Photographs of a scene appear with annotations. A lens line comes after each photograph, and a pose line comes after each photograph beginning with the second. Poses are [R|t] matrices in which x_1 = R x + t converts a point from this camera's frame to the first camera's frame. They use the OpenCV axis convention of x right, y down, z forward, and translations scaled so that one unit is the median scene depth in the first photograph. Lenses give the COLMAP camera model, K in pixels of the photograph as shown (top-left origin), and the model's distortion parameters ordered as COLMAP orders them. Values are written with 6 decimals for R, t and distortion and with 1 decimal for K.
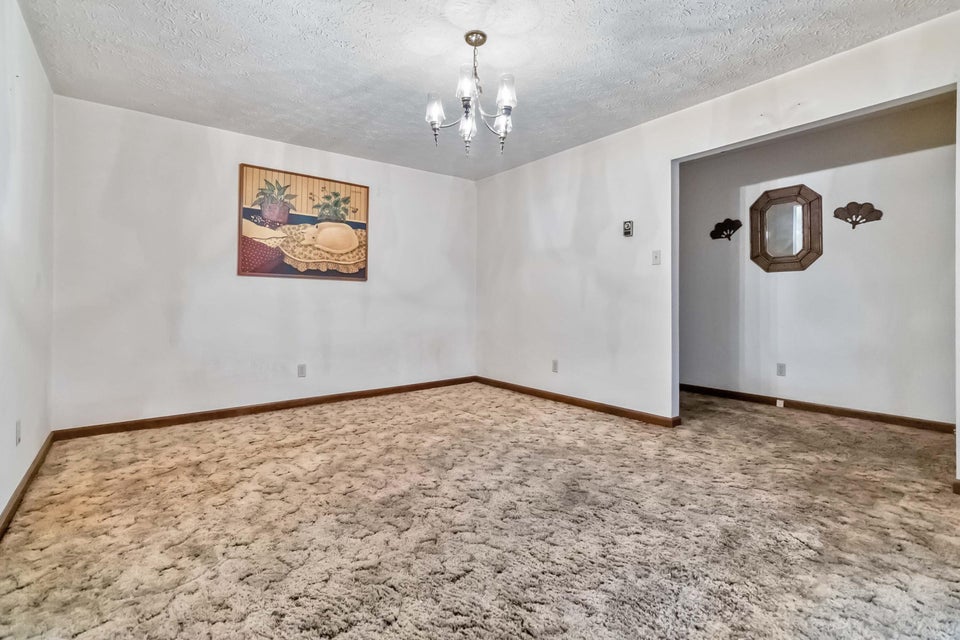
lens RADIAL K [[454.4, 0, 479.9], [0, 454.4, 313.1], [0, 0, 1]] dist [0.000778, 0.001196]
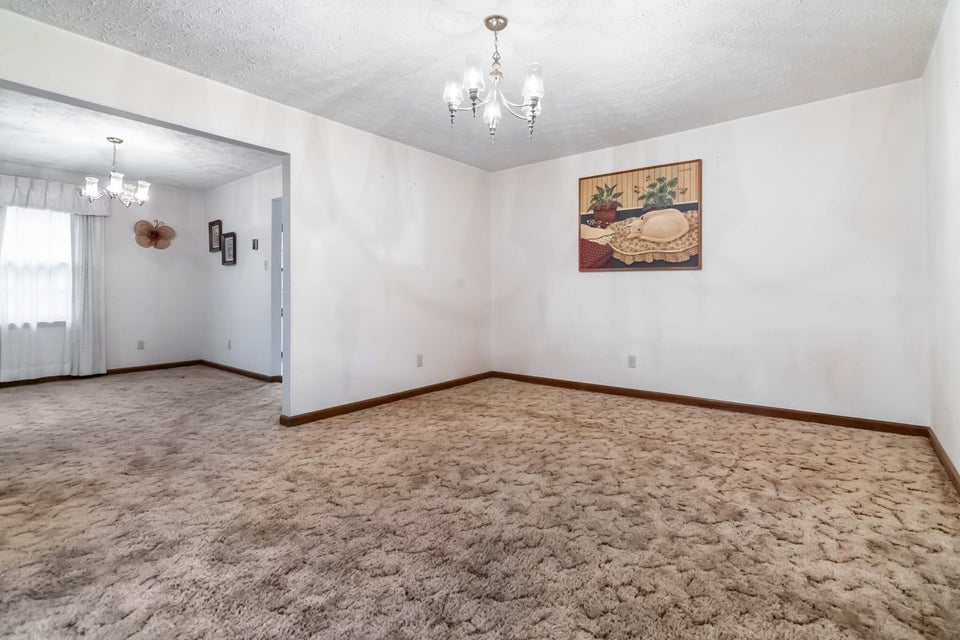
lens RADIAL K [[454.4, 0, 471.4], [0, 454.4, 290.4], [0, 0, 1]] dist [0.000778, 0.001196]
pose [[0.215390, -0.007997, -0.976495, 0.526350], [-0.020532, 0.999708, -0.012716, -0.012546], [0.976312, 0.022789, 0.215163, 0.427910]]
